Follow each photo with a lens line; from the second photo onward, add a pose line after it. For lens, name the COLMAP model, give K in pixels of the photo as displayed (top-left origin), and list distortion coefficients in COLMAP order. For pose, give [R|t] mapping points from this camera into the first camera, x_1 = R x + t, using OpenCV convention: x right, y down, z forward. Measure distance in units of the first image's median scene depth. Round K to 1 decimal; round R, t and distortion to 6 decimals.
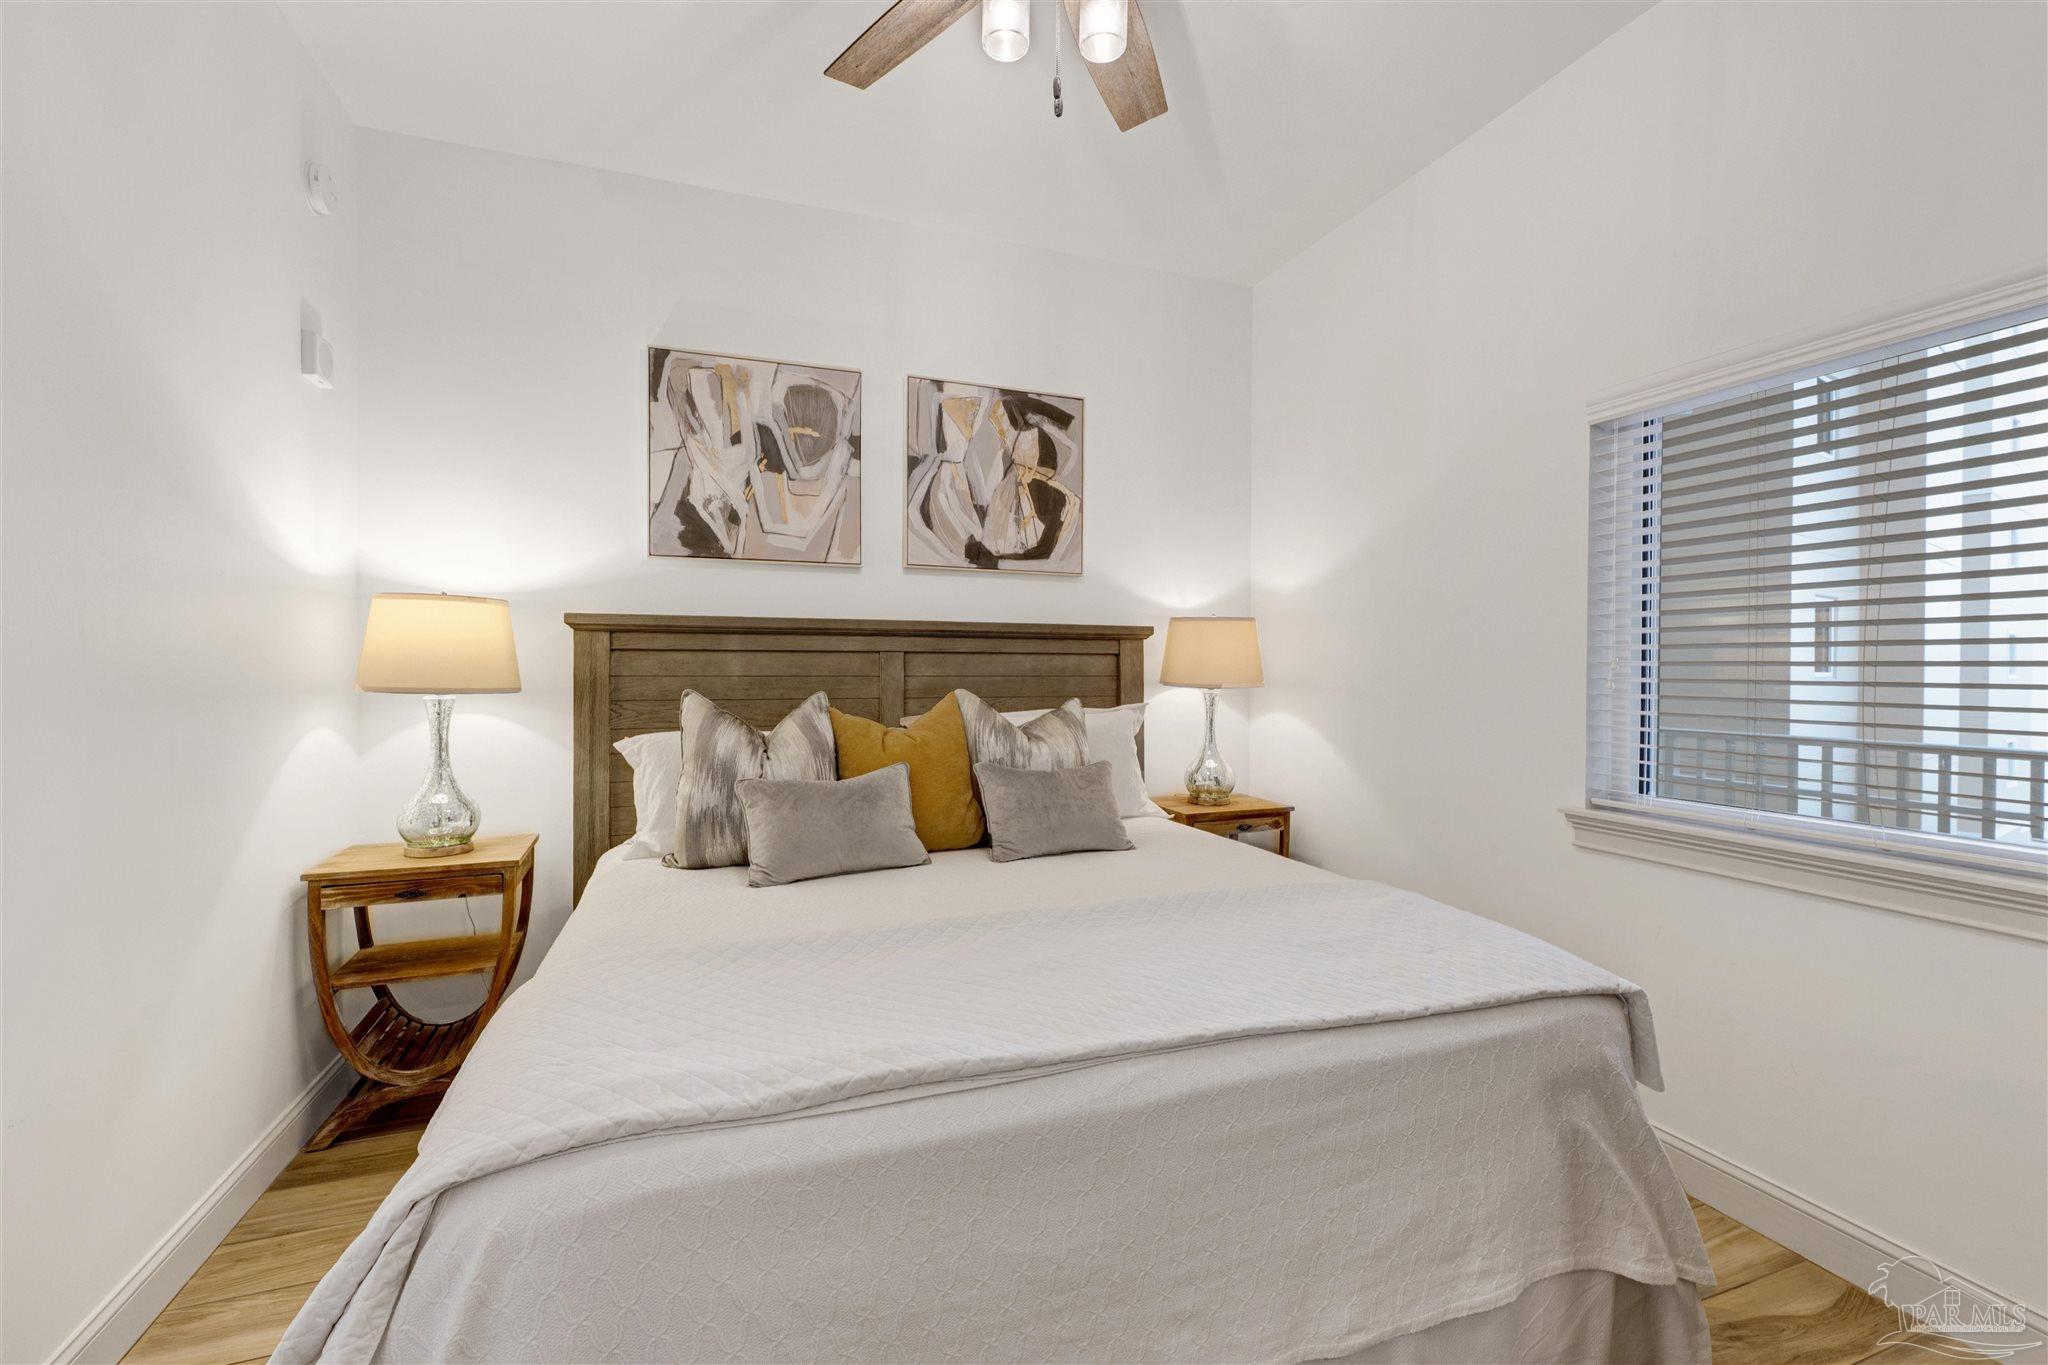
lens RADIAL K [[829.9, 0, 1024.0], [0, 829.9, 682.5], [0, 0, 1]] dist [0.000087, 0.000097]
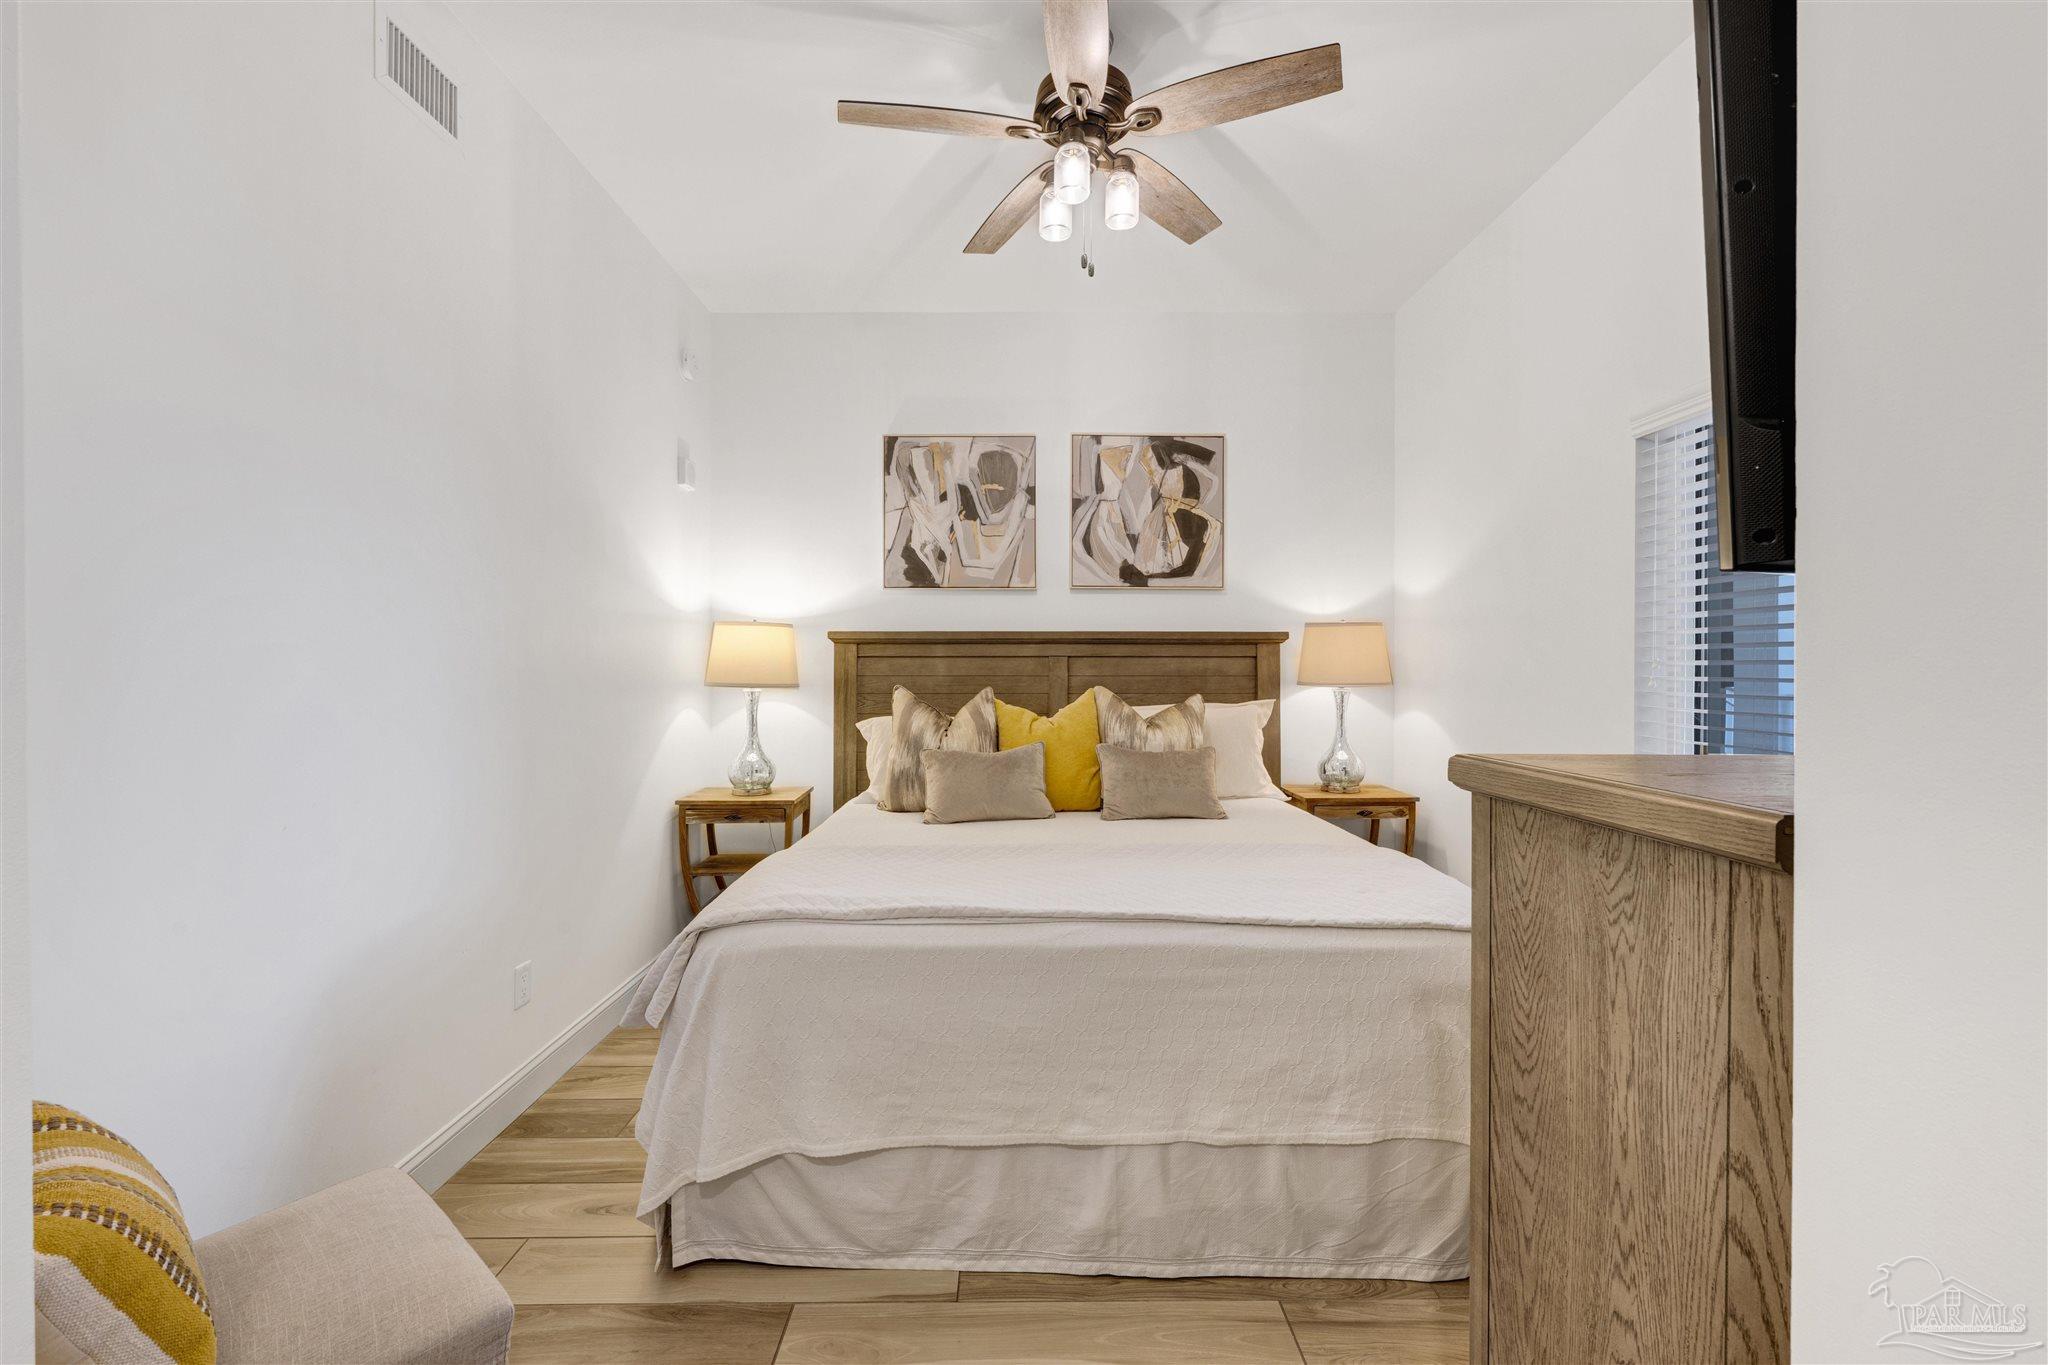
lens RADIAL K [[829.9, 0, 1024.0], [0, 829.9, 682.5], [0, 0, 1]] dist [0.000087, 0.000097]
pose [[0.936664, 0.002586, -0.350220, 0.243666], [-0.003147, 0.999995, -0.001032, 0.003919], [0.350216, 0.002069, 0.936667, -0.201364]]
